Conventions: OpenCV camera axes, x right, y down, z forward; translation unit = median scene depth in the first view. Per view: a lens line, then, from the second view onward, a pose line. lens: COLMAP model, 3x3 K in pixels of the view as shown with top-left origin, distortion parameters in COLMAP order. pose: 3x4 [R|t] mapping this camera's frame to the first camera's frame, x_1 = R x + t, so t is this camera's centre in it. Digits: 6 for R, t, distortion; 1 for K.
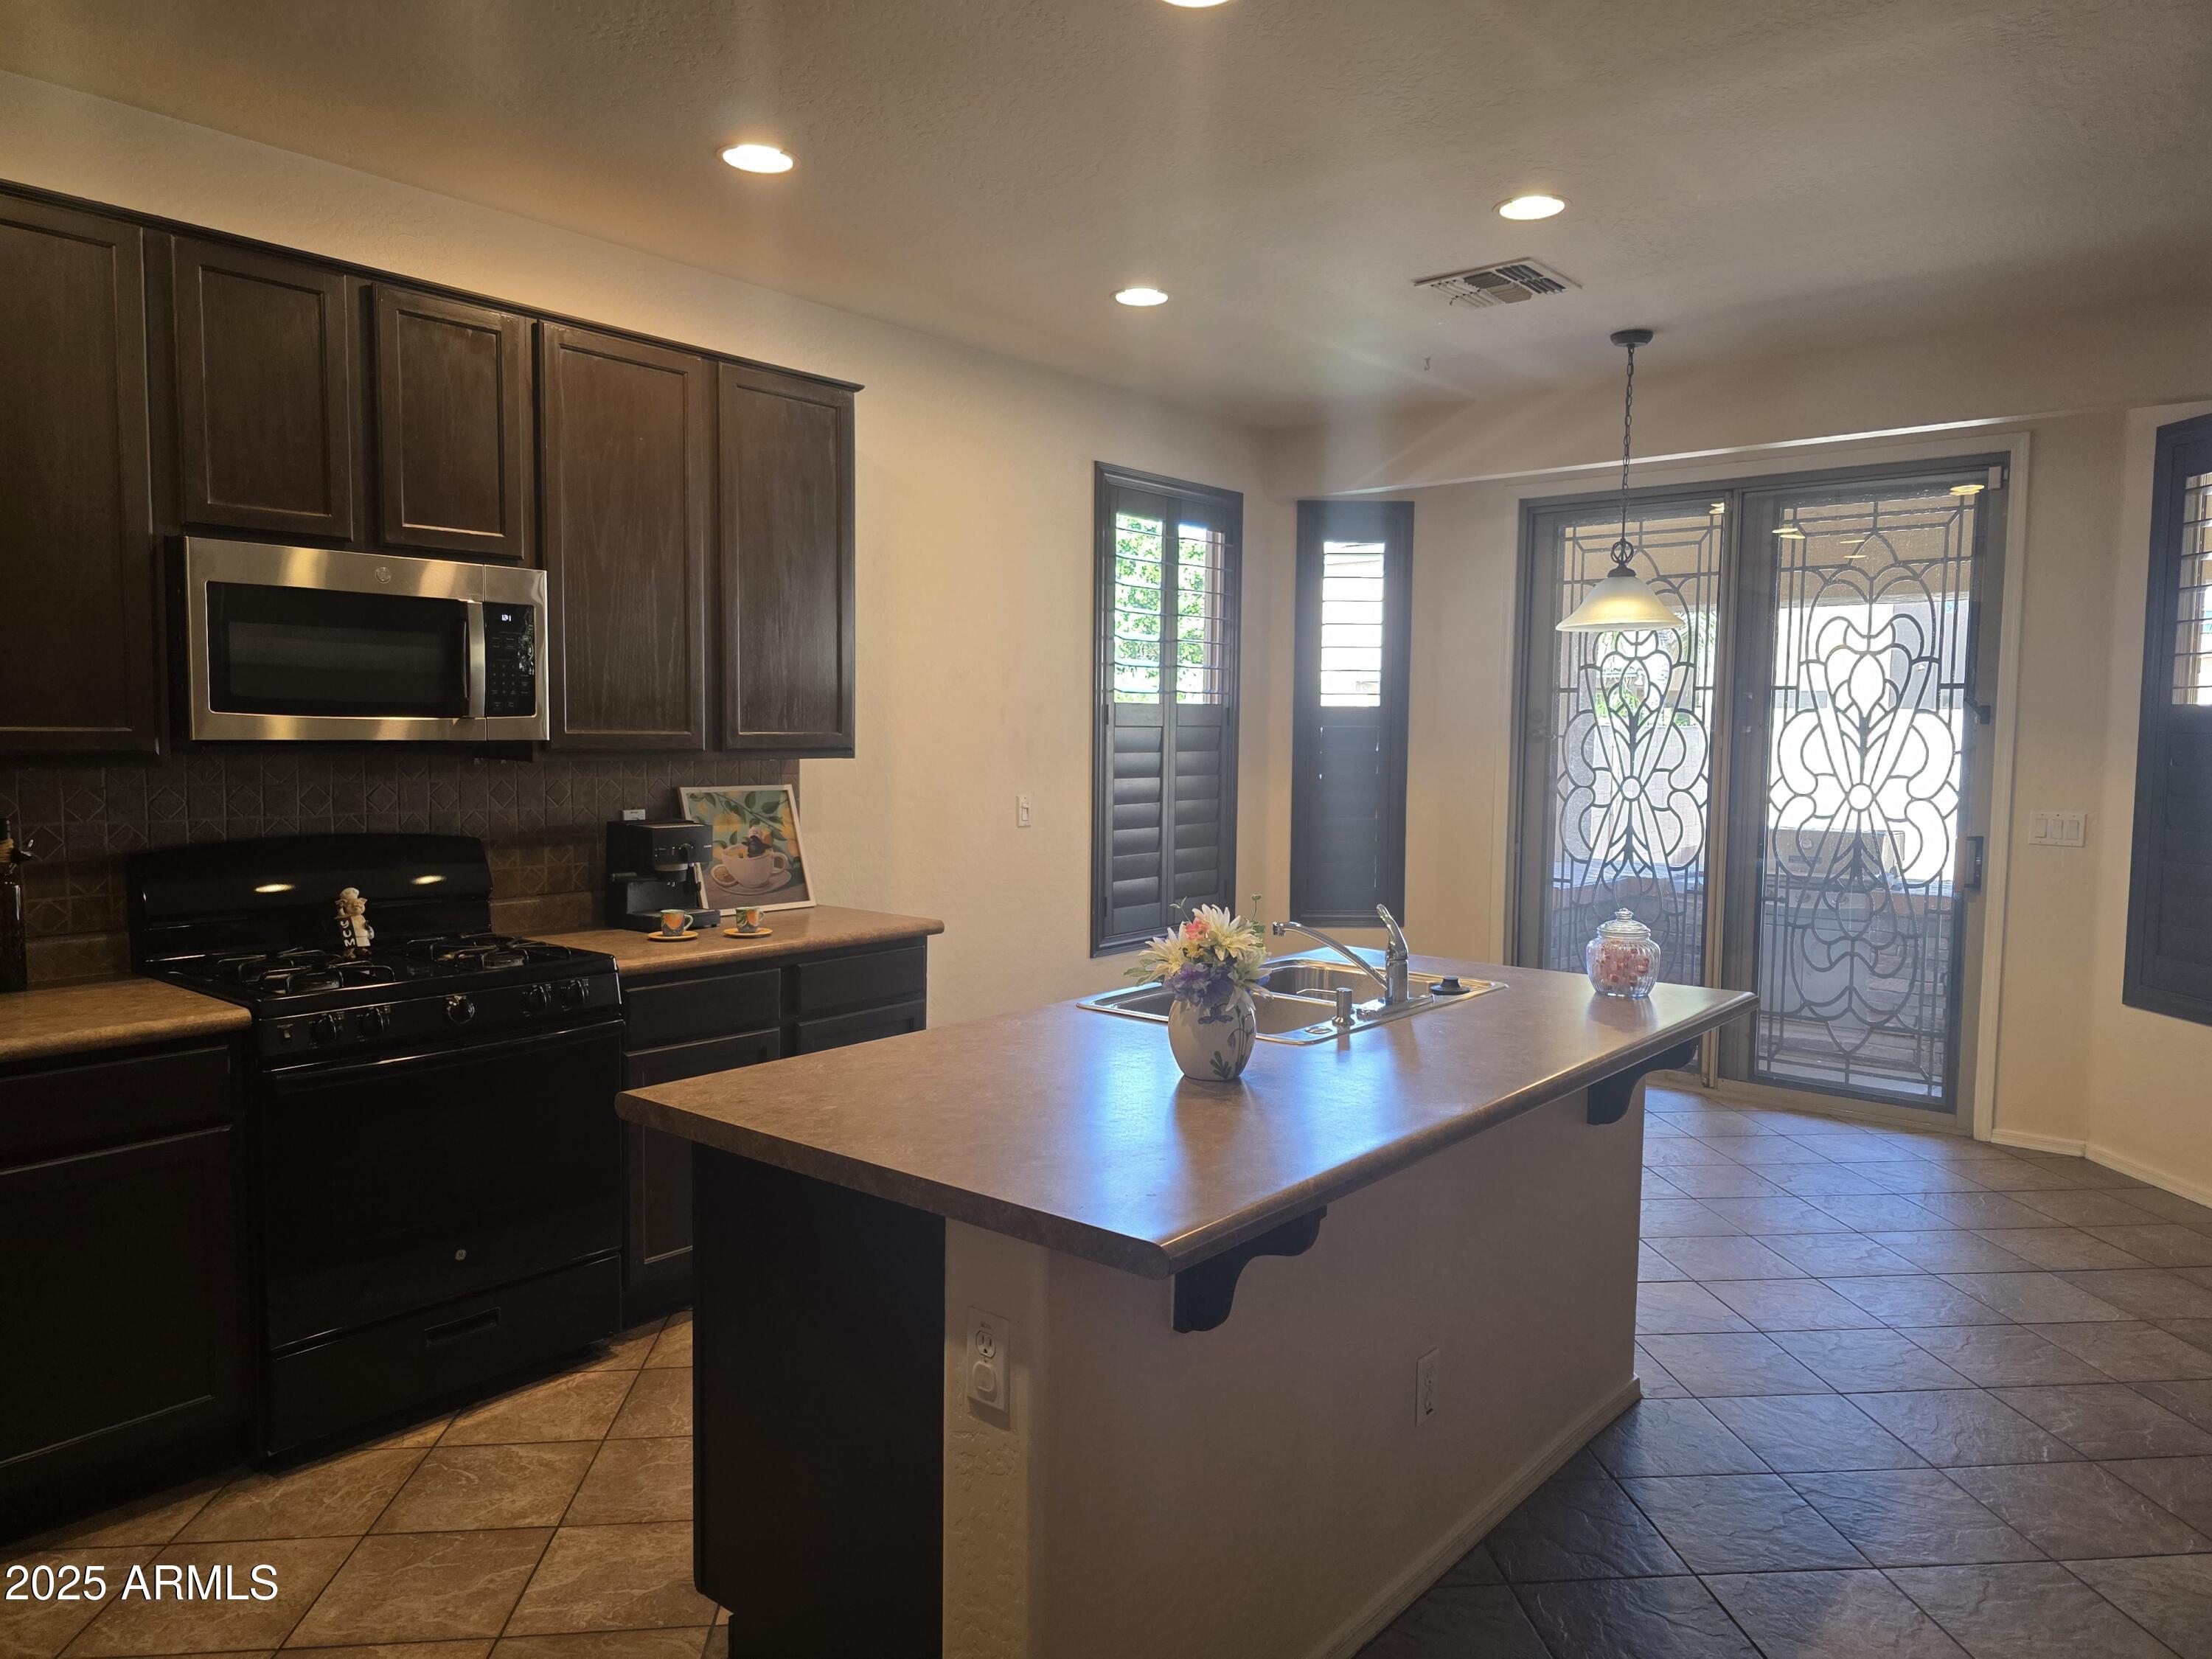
lens RADIAL K [[1464.6, 0, 1156.6], [0, 1464.6, 820.4], [0, 0, 1]] dist [0.053342, -0.038482]
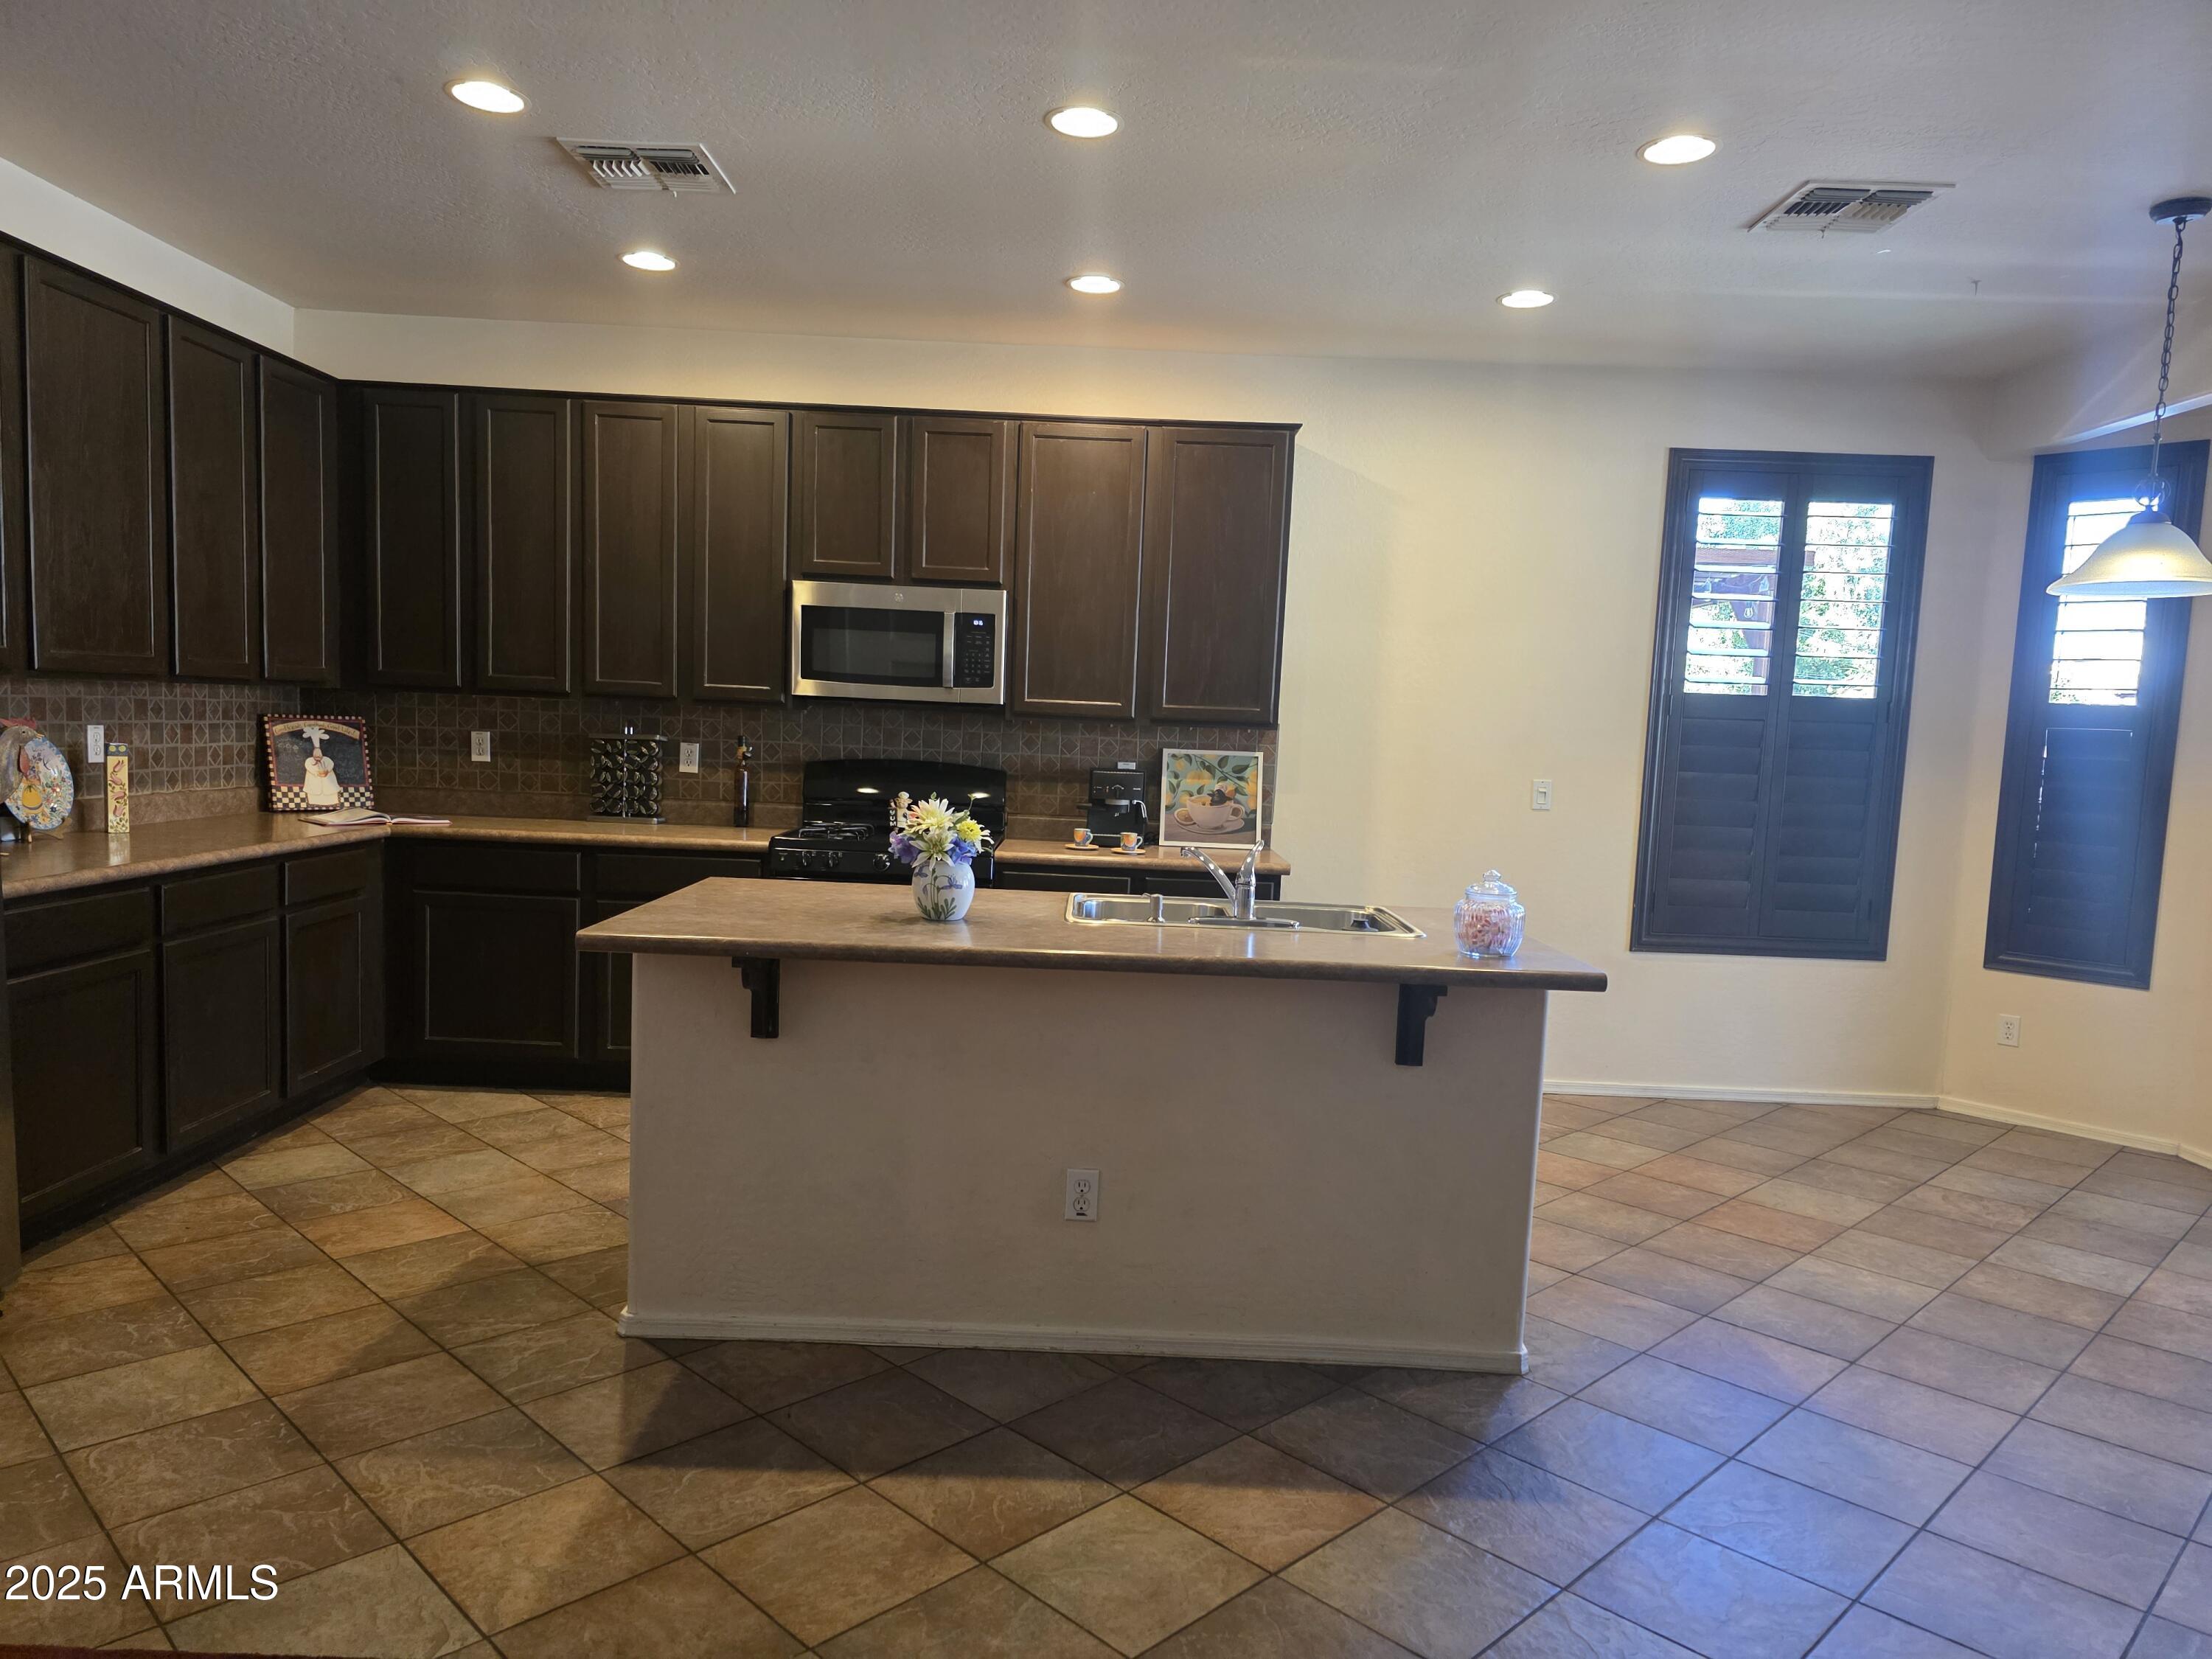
lens RADIAL K [[1464.6, 0, 1112.9], [0, 1464.6, 847.8], [0, 0, 1]] dist [0.053342, -0.038482]
pose [[0.630936, 0.083193, -0.771361, 0.430864], [-0.083656, 0.995733, 0.038965, 0.012451], [0.771311, 0.039944, 0.635203, 0.077471]]
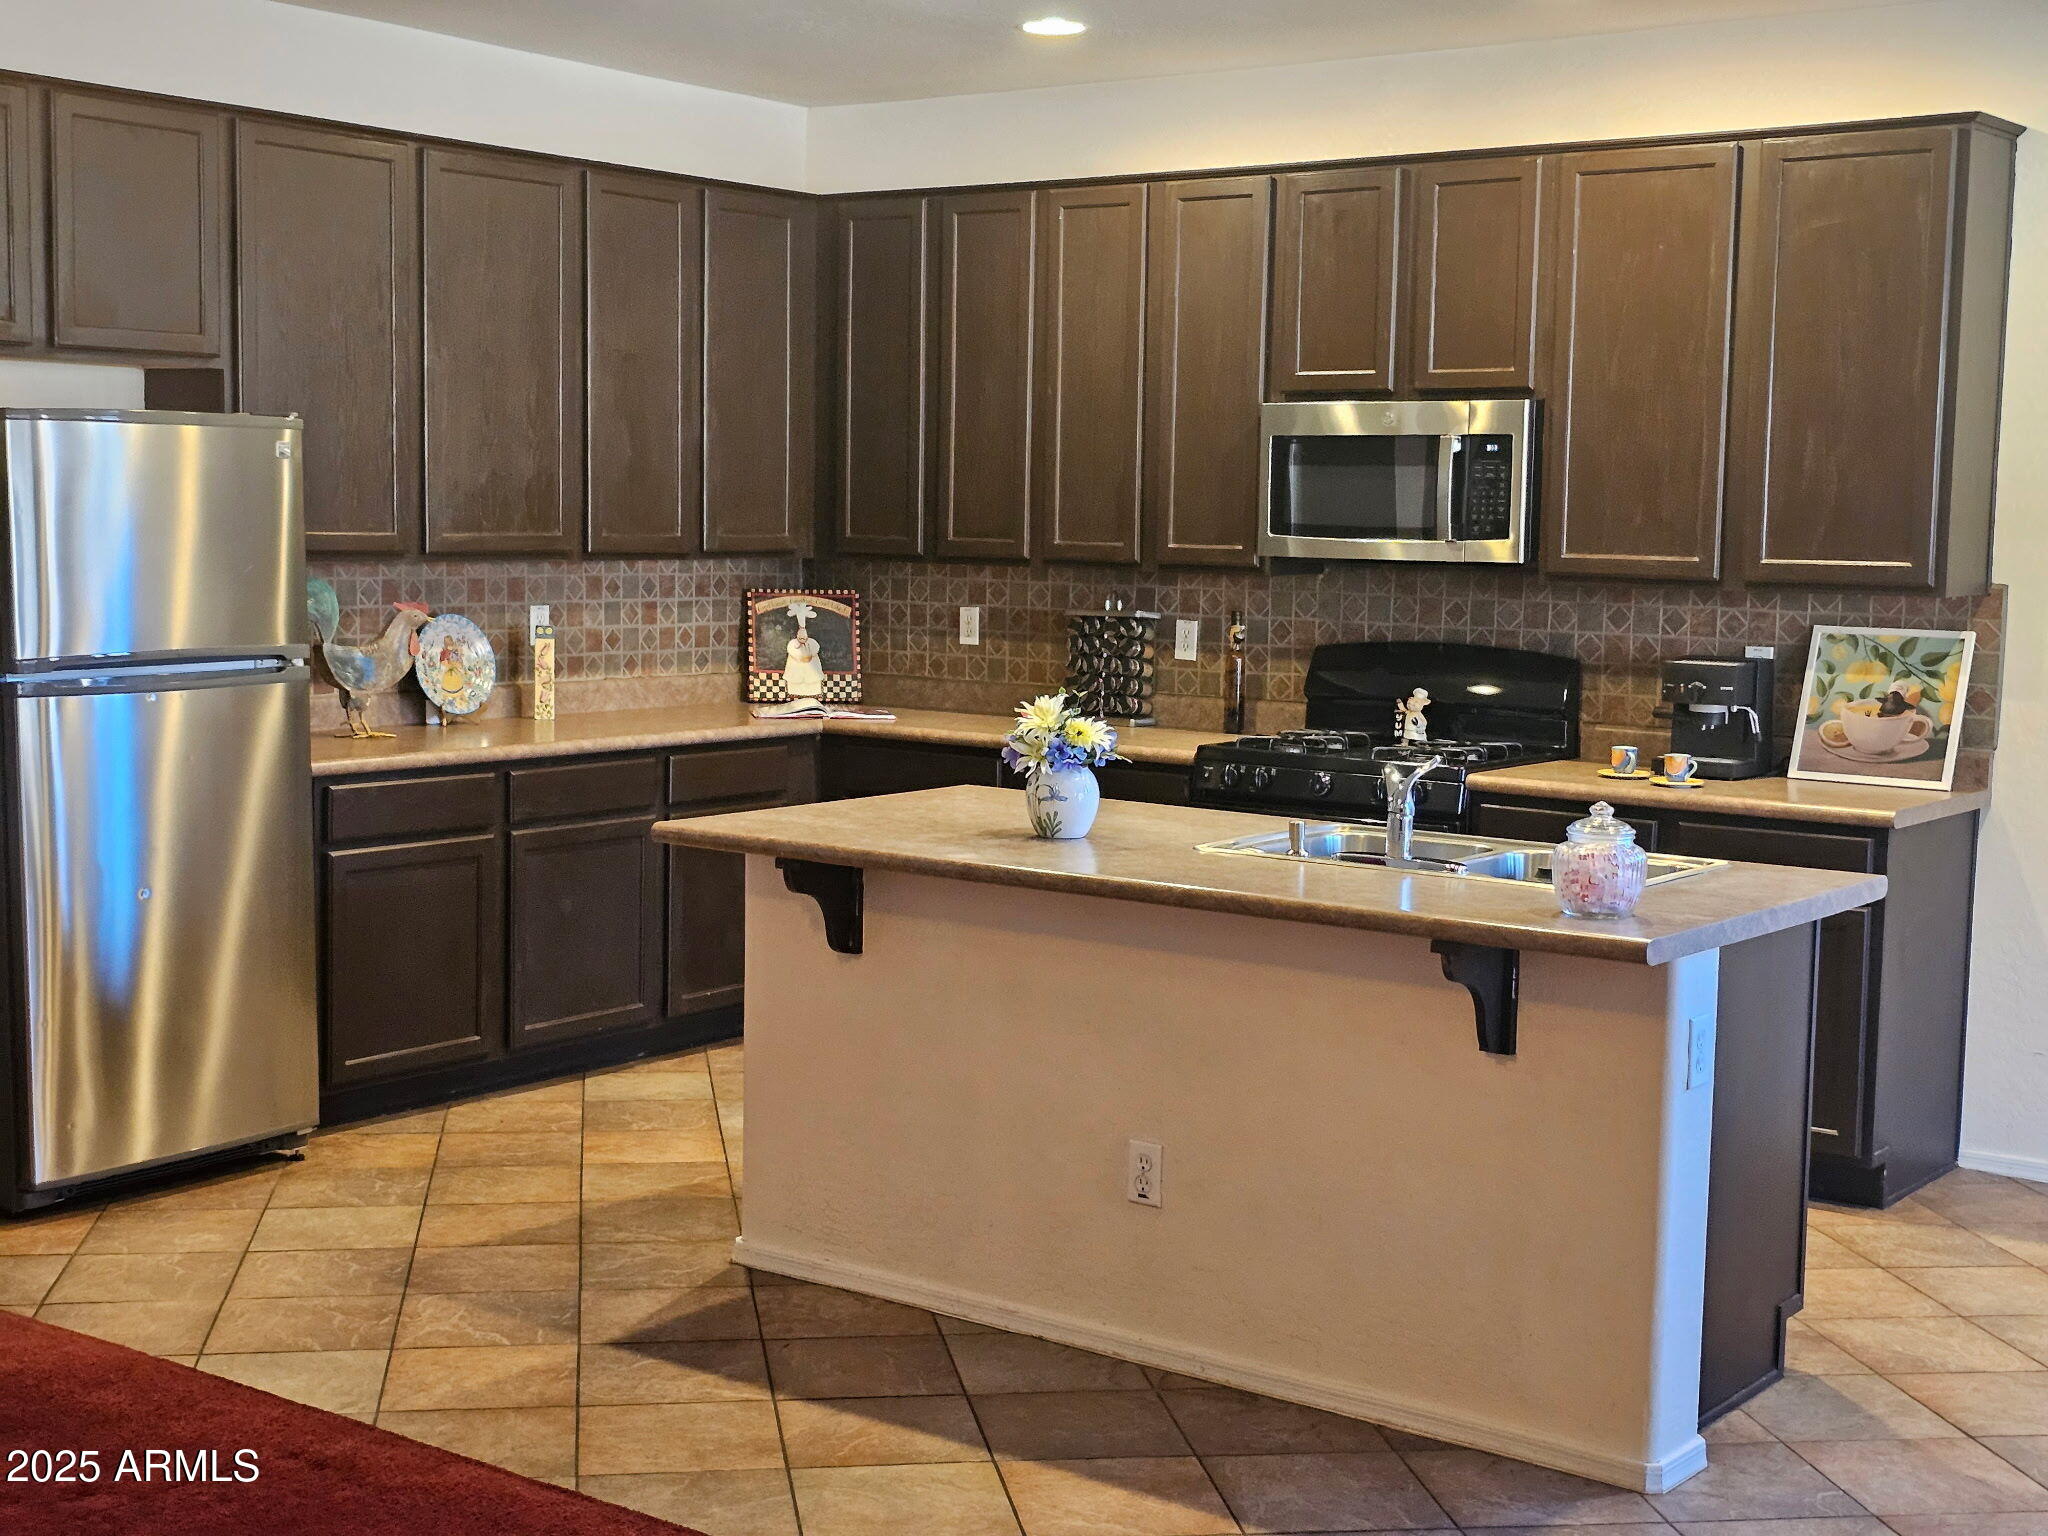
lens RADIAL K [[2715.0, 0, 1021.1], [0, 2715.0, 766.3], [0, 0, 1]] dist [0.096415, 0.000000]
pose [[0.041700, 0.086624, -0.995368, 0.783373], [-0.080762, 0.993267, 0.083058, -0.022709], [0.995861, 0.076924, 0.048415, 0.298714]]
